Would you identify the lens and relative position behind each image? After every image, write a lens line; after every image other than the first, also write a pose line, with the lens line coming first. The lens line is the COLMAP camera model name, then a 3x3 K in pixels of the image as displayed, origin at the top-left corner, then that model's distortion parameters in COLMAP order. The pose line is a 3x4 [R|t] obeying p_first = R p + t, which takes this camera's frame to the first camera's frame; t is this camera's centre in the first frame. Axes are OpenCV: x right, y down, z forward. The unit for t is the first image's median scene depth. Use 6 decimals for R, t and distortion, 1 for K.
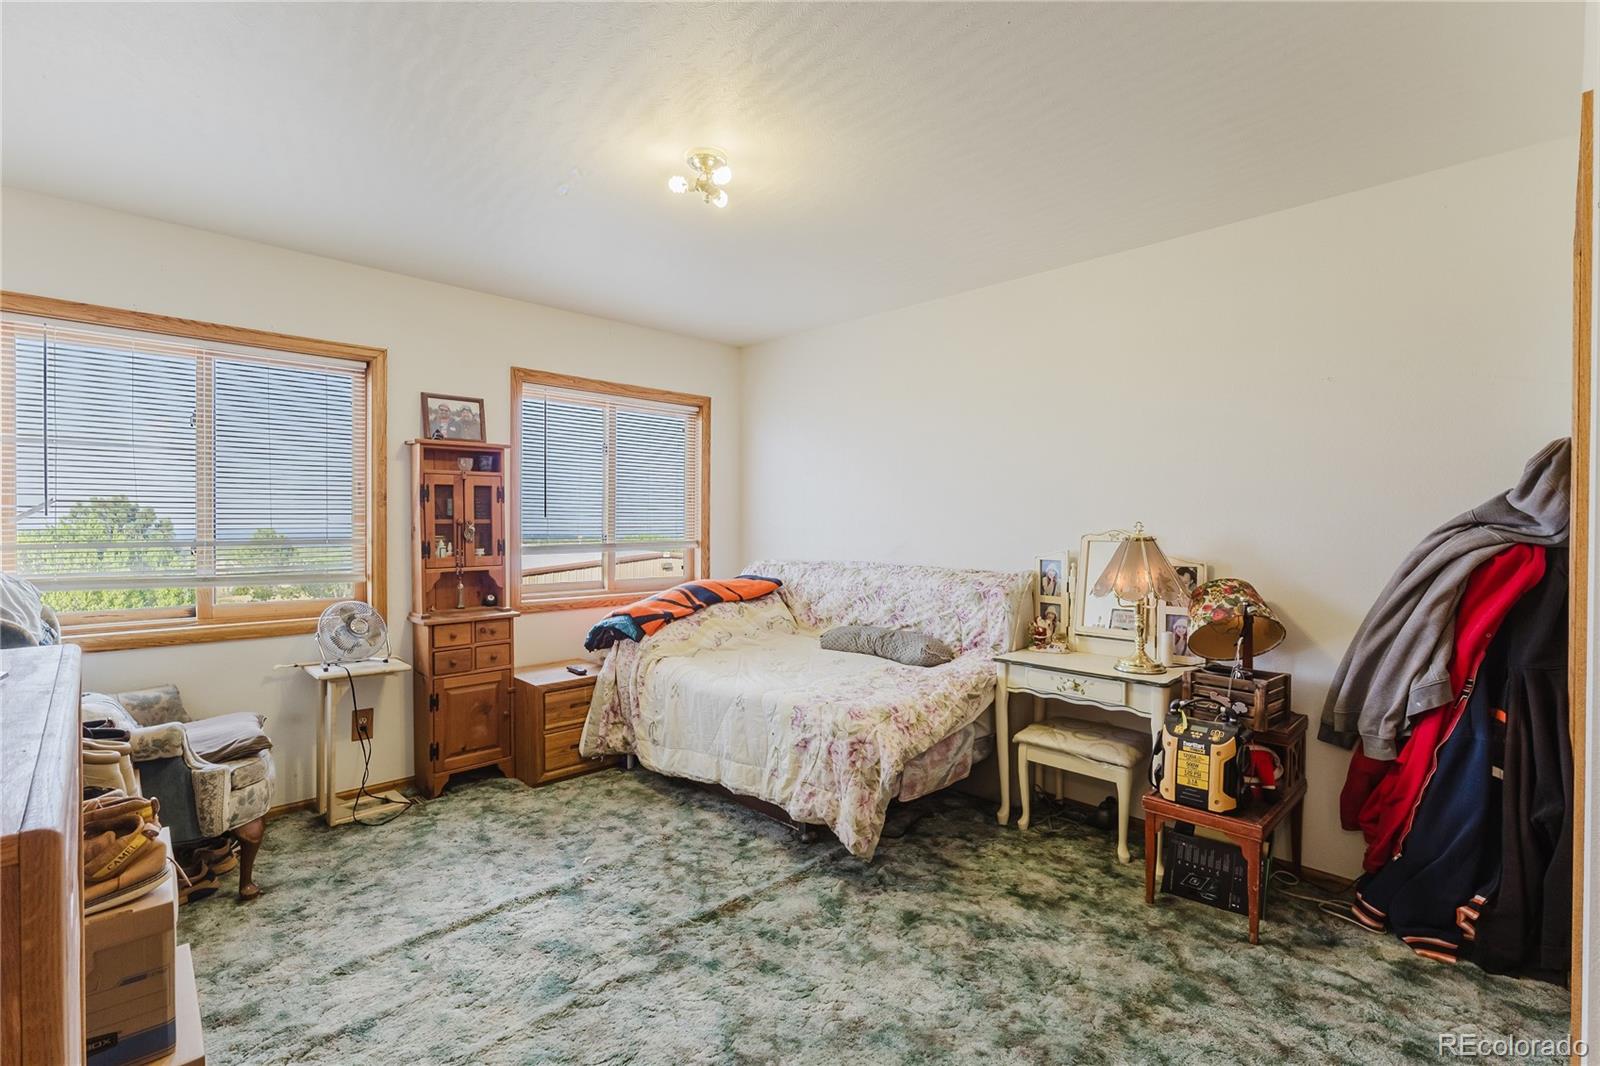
lens RADIAL K [[731.0, 0, 808.8], [0, 731.0, 530.3], [0, 0, 1]] dist [-0.000133, 0.000453]
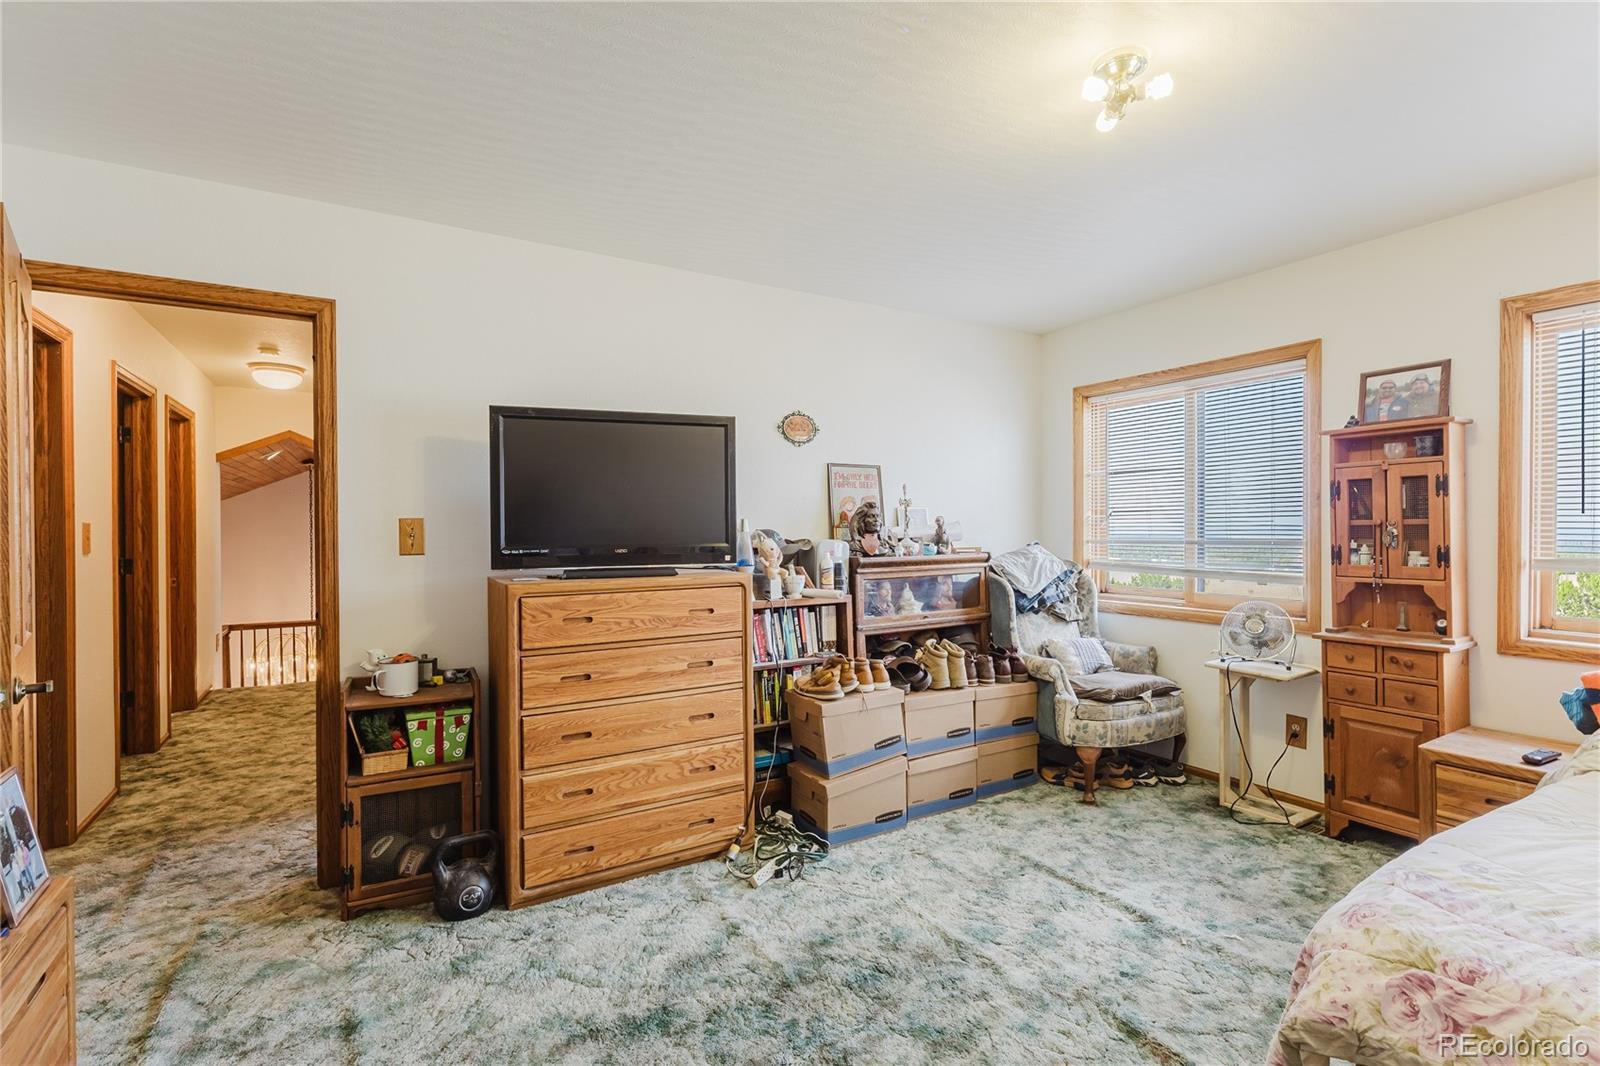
lens RADIAL K [[731.0, 0, 807.0], [0, 731.0, 532.0], [0, 0, 1]] dist [-0.000133, 0.000453]
pose [[-0.233258, 0.005961, -0.972397, 0.482926], [-0.003574, 0.999969, 0.006987, -0.004762], [0.972408, 0.005105, -0.233229, 0.584253]]
